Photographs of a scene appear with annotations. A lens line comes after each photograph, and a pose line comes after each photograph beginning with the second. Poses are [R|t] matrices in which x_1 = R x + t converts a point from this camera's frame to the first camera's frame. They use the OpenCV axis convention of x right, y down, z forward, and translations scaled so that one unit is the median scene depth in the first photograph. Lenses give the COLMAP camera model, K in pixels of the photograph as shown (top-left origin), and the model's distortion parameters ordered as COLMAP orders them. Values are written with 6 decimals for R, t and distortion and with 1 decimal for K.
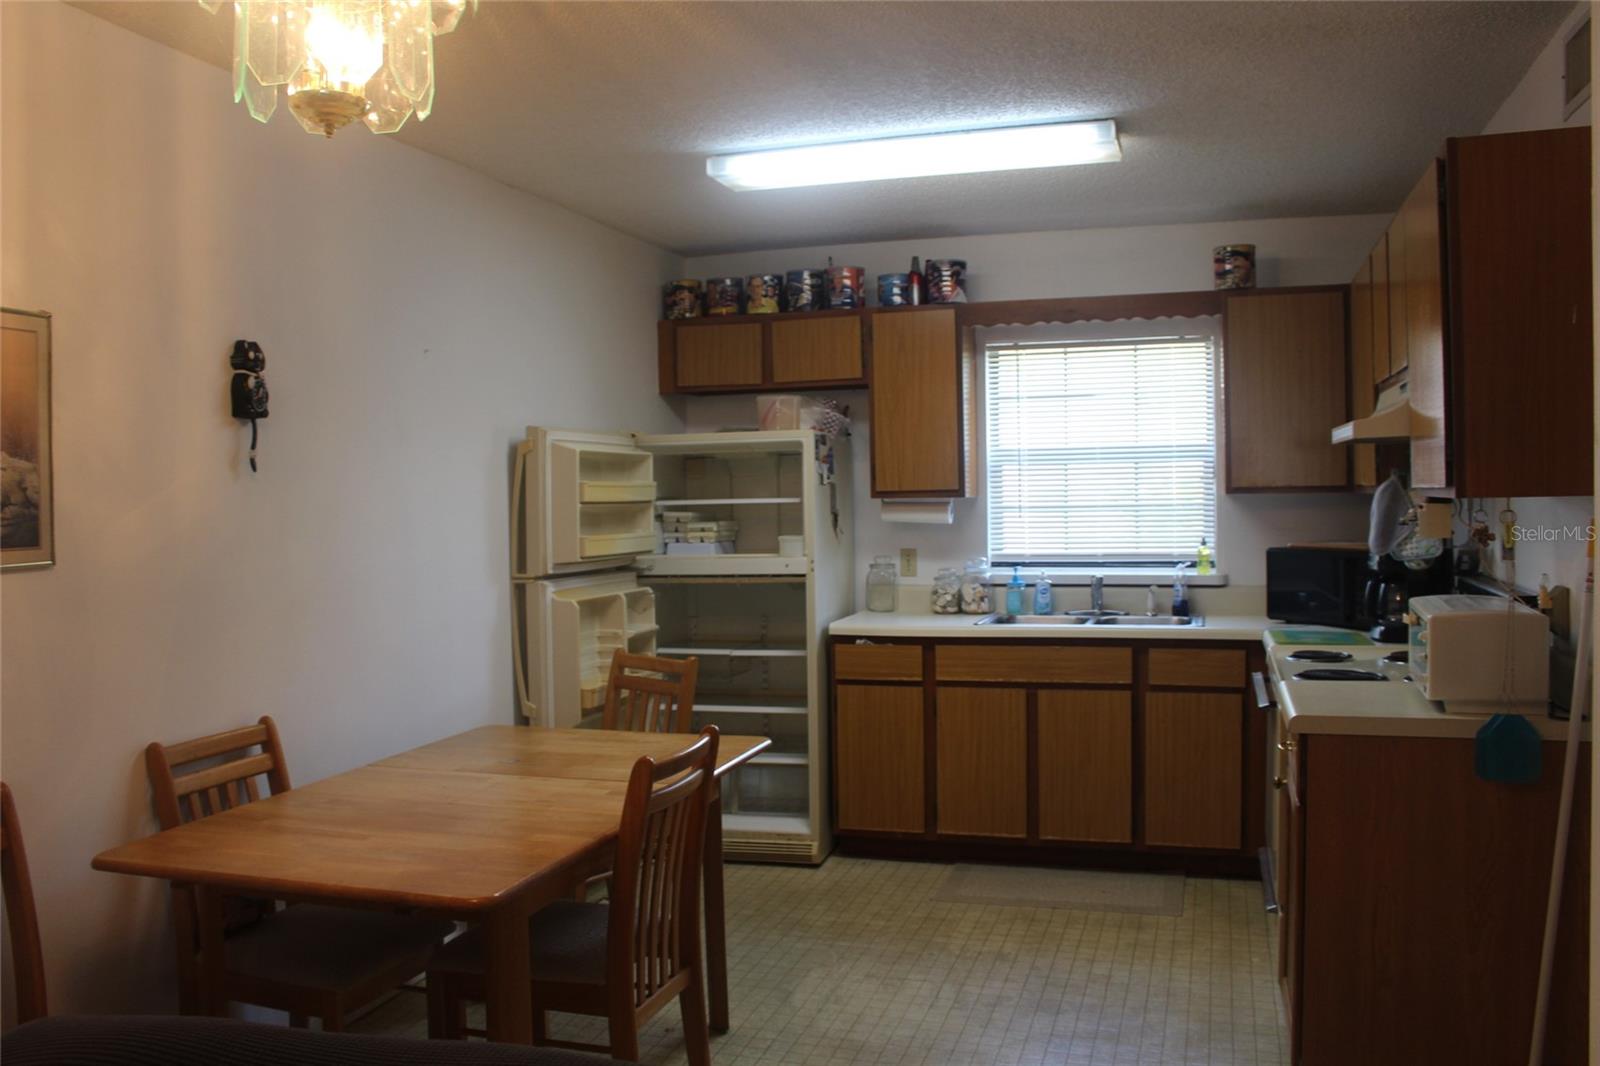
lens RADIAL K [[1368.2, 0, 800.2], [0, 1368.2, 514.7], [0, 0, 1]] dist [-0.077147, 0.003824]
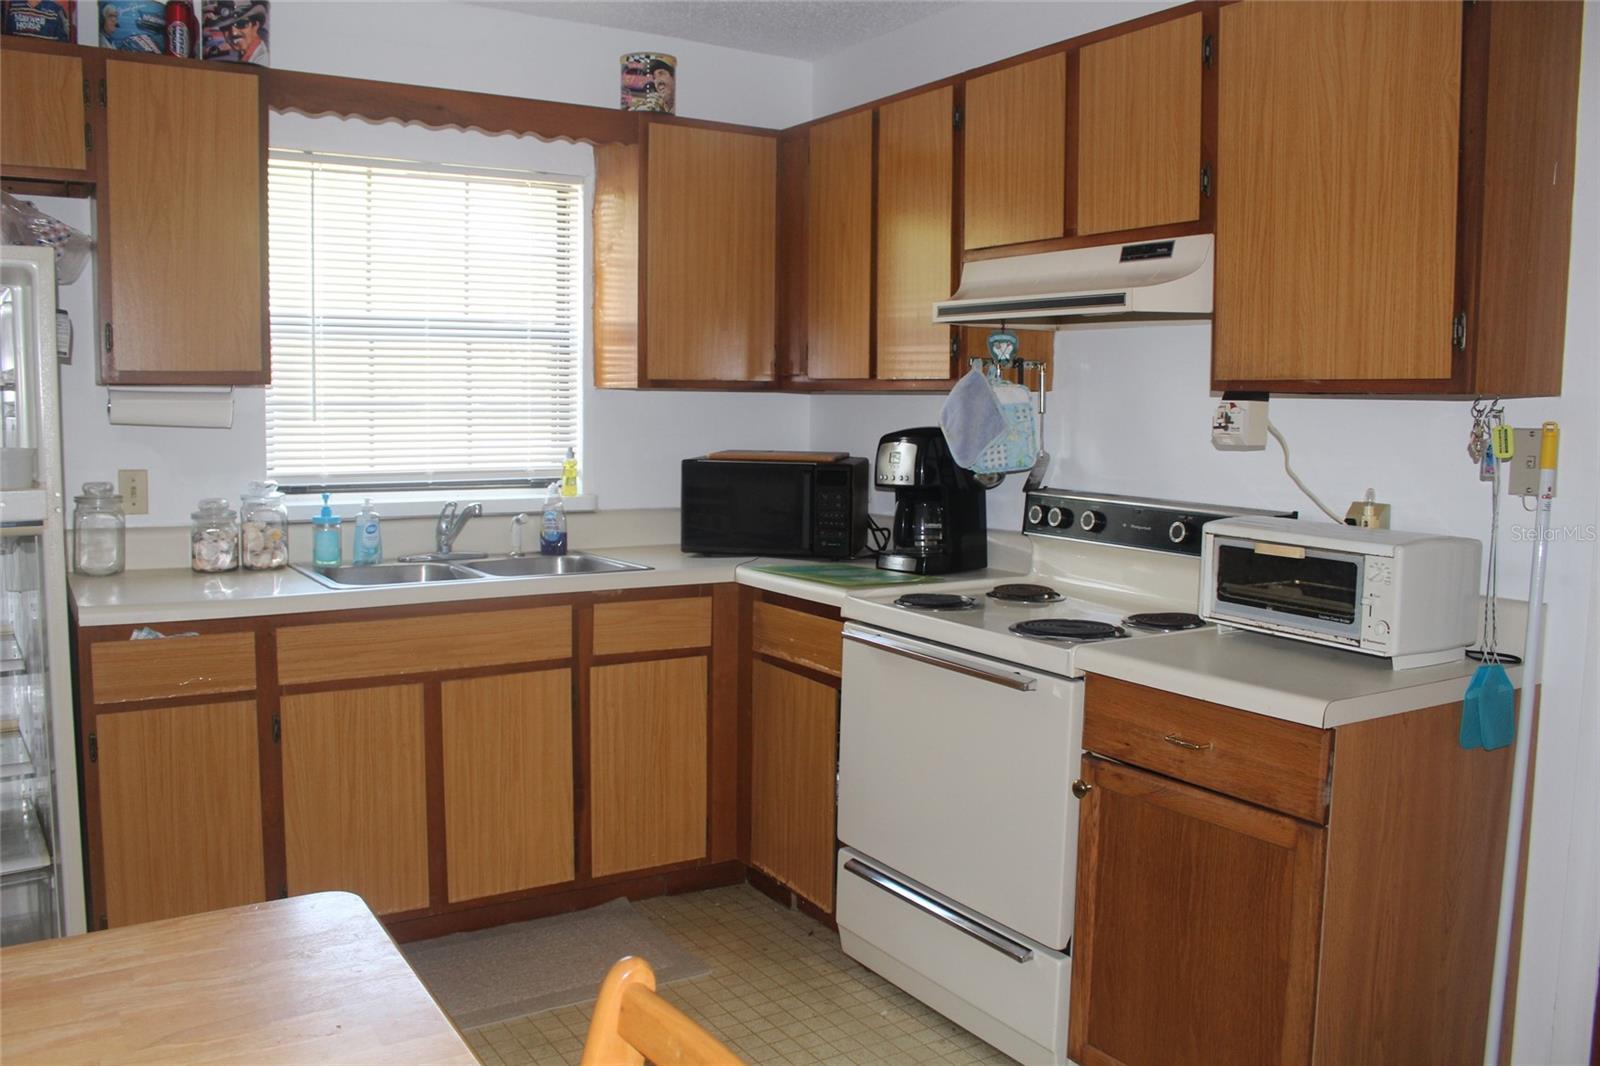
lens RADIAL K [[1368.2, 0, 800.2], [0, 1368.2, 514.7], [0, 0, 1]] dist [-0.077147, 0.003824]
pose [[0.658969, -0.041272, 0.751037, -0.191027], [-0.010466, 0.997894, 0.064020, 0.004732], [-0.752097, -0.050048, 0.657150, 0.428973]]
